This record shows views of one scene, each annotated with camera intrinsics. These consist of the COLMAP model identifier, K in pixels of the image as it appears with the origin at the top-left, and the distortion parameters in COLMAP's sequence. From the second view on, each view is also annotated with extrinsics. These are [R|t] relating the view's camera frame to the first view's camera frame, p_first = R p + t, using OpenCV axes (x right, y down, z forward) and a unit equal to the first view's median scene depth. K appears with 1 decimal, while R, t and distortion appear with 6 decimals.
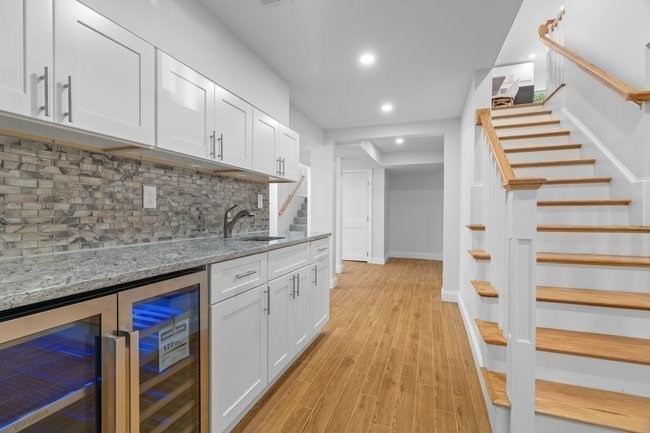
lens RADIAL K [[295.6, 0, 324.9], [0, 295.6, 216.1], [0, 0, 1]] dist [-0.002479, 0.000362]
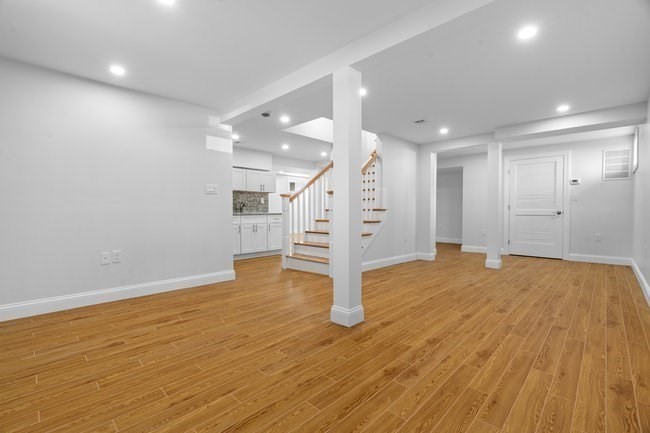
lens RADIAL K [[295.6, 0, 324.1], [0, 295.6, 216.3], [0, 0, 1]] dist [-0.002479, 0.000362]
pose [[0.912204, 0.004452, -0.409712, 1.387917], [0.000951, 0.999915, 0.012983, 0.054902], [0.409735, -0.012233, 0.912122, -1.154664]]
